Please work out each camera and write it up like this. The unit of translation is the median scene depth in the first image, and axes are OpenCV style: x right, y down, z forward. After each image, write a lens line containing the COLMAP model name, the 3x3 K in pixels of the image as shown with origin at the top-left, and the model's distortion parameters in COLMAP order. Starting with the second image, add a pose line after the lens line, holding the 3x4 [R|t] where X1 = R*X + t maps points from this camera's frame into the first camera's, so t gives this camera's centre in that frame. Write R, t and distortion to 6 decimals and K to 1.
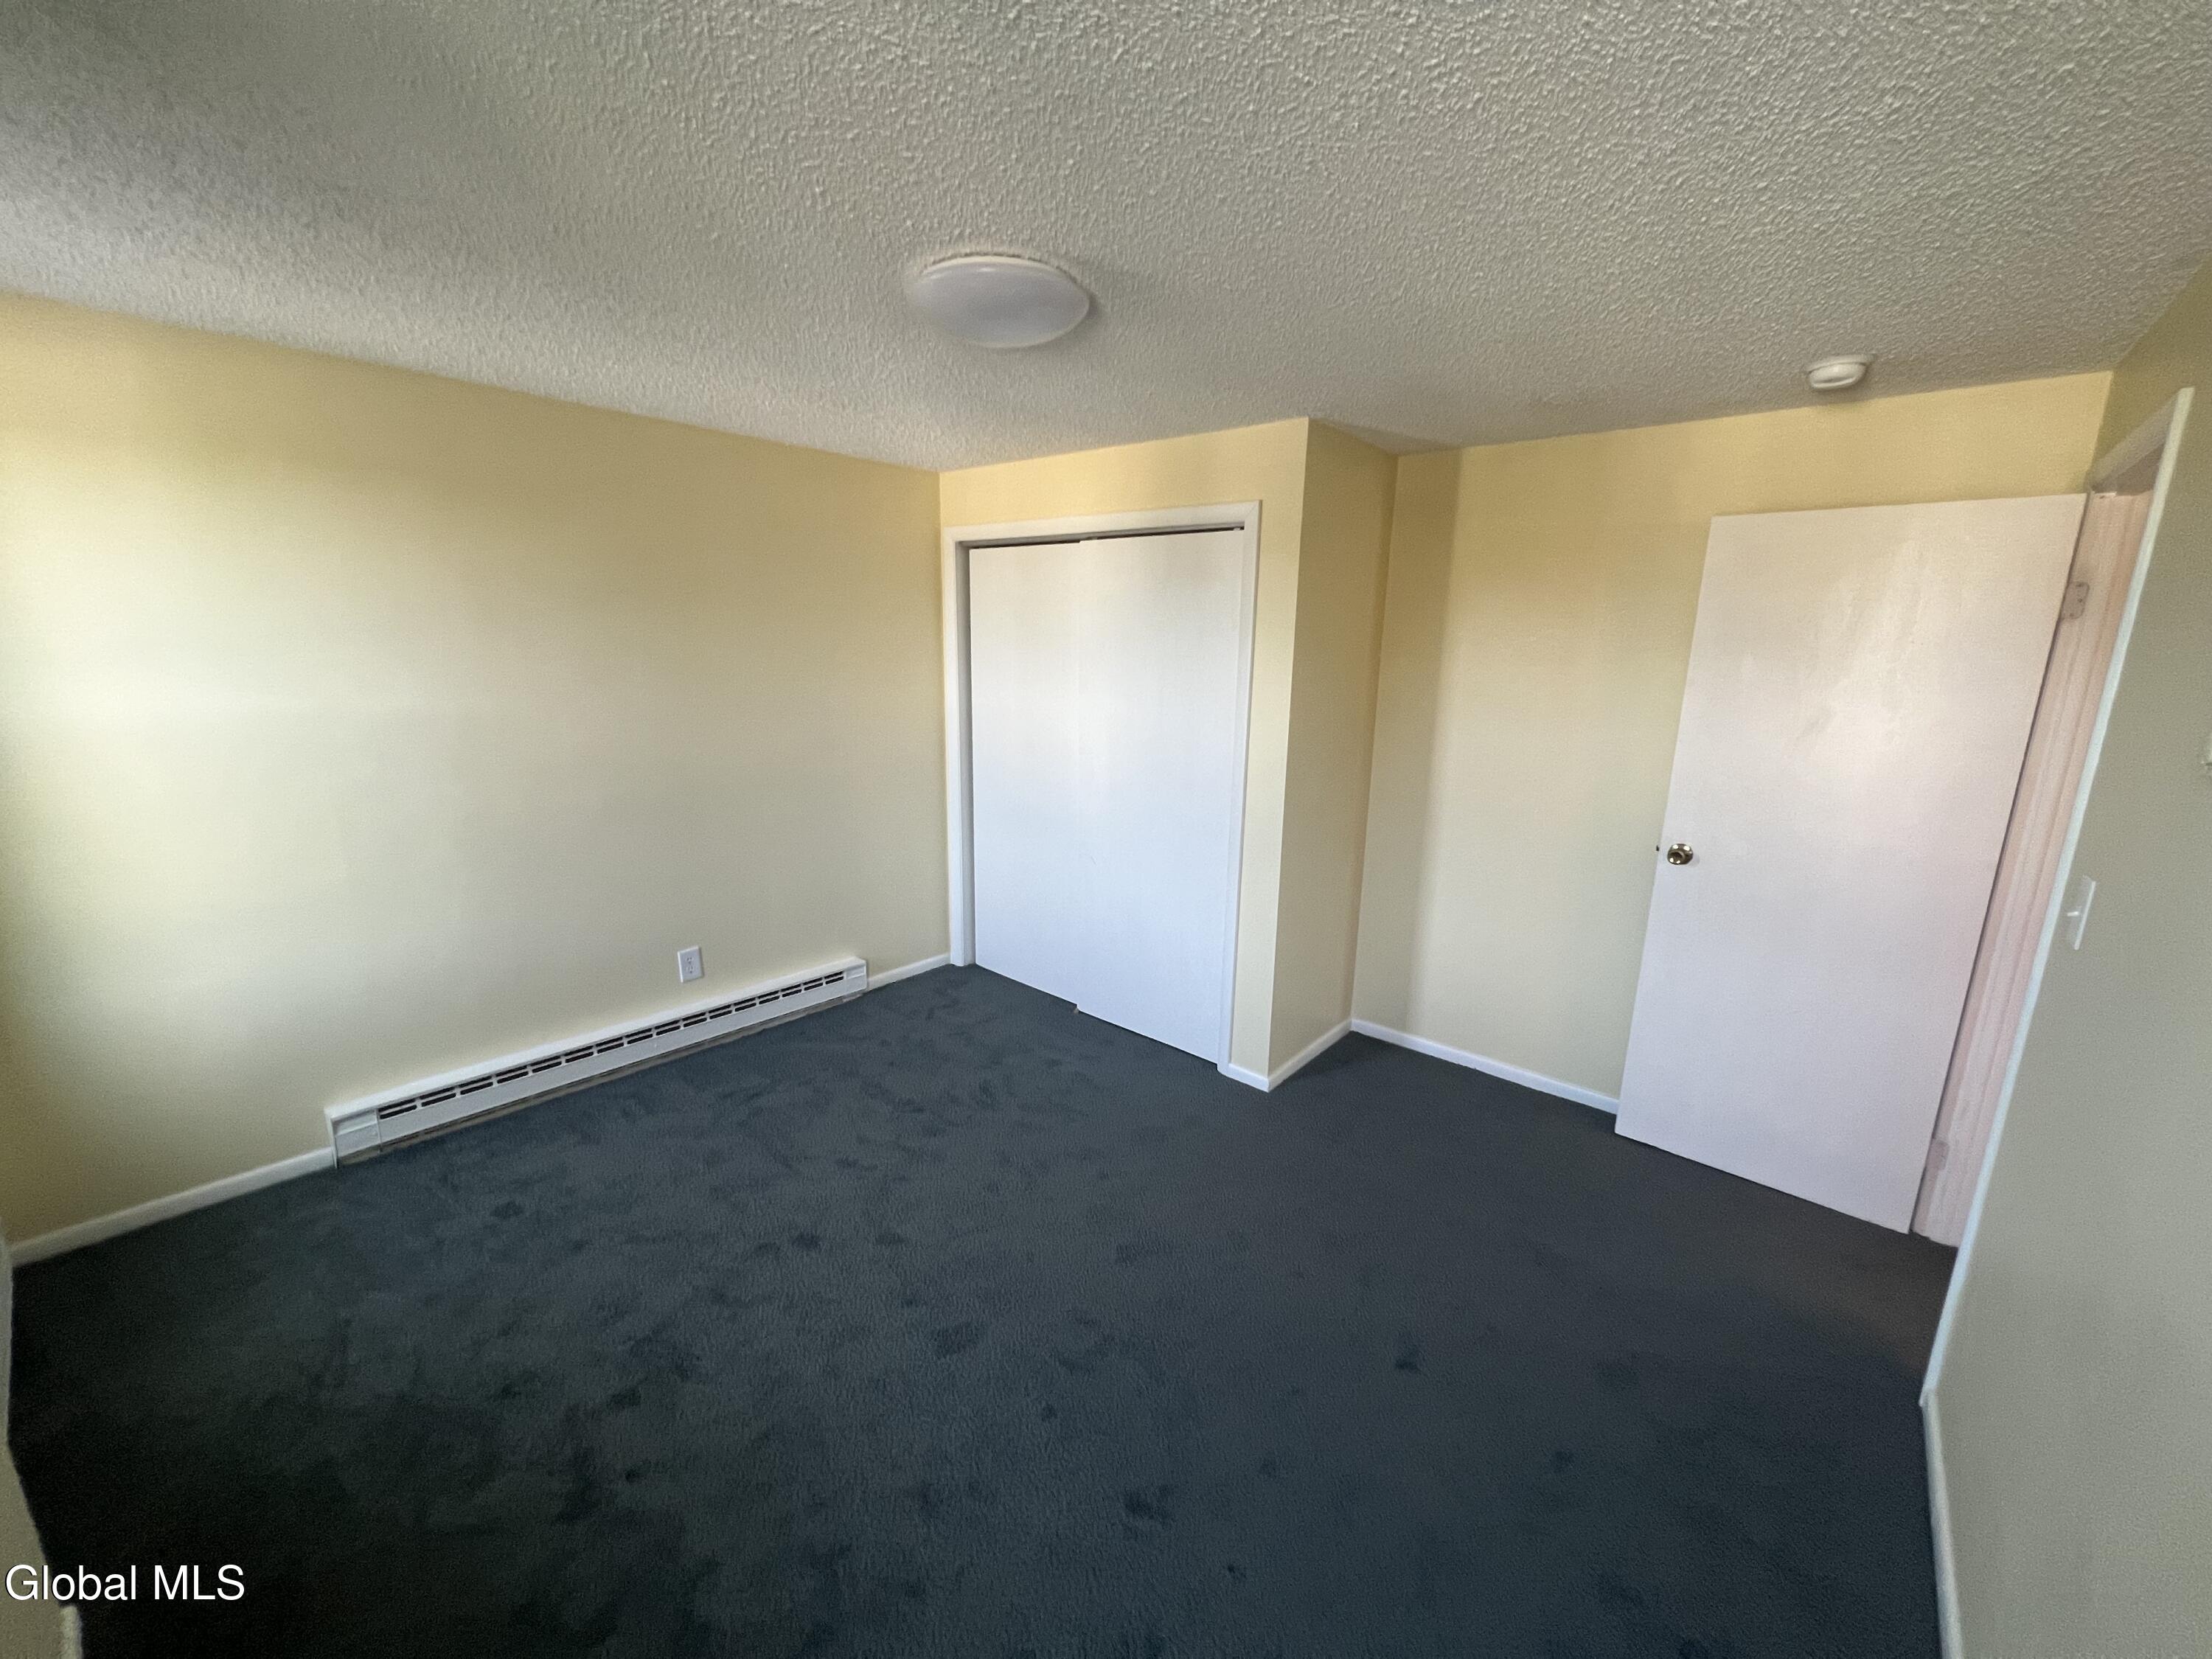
lens RADIAL K [[880.2, 0, 1106.8], [0, 880.2, 836.1], [0, 0, 1]] dist [0.000932, -0.000312]
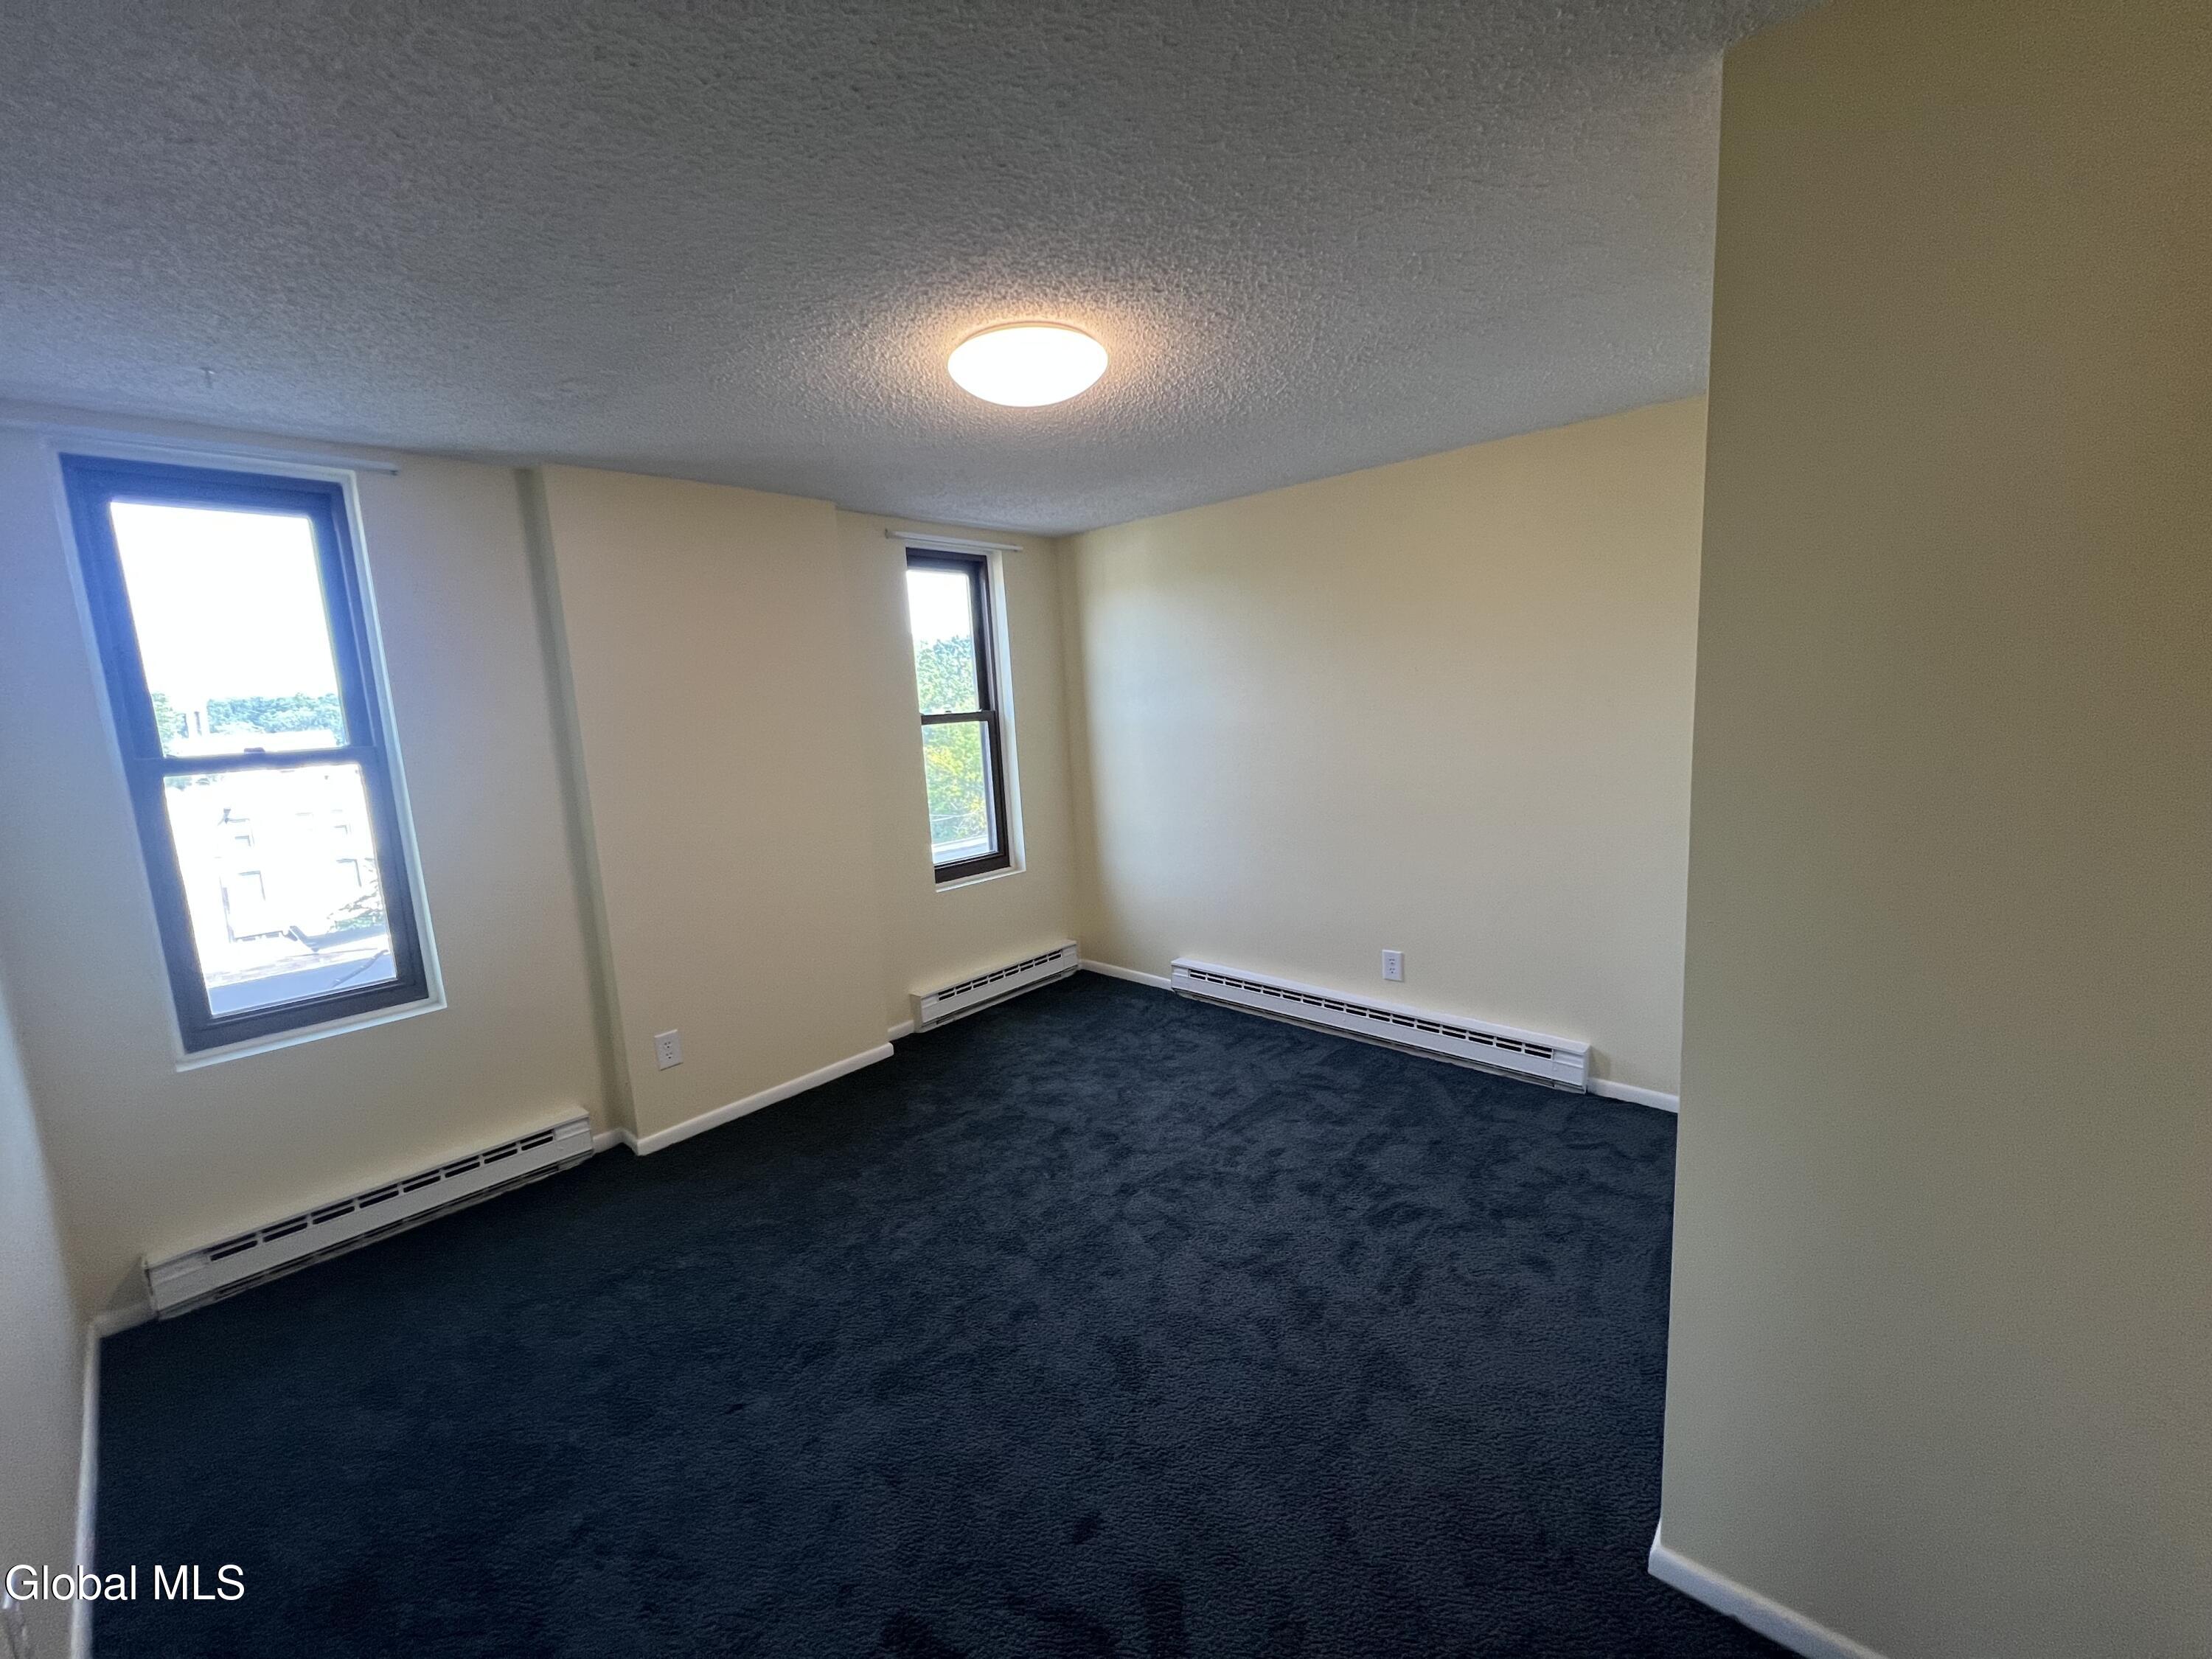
lens RADIAL K [[885.3, 0, 1103.5], [0, 885.3, 824.3], [0, 0, 1]] dist [-0.000459, 0.000373]
pose [[-0.031526, 0.123048, -0.991900, 0.653397], [-0.169750, 0.977317, 0.126634, -0.109773], [0.984983, 0.172367, -0.009923, 0.717138]]
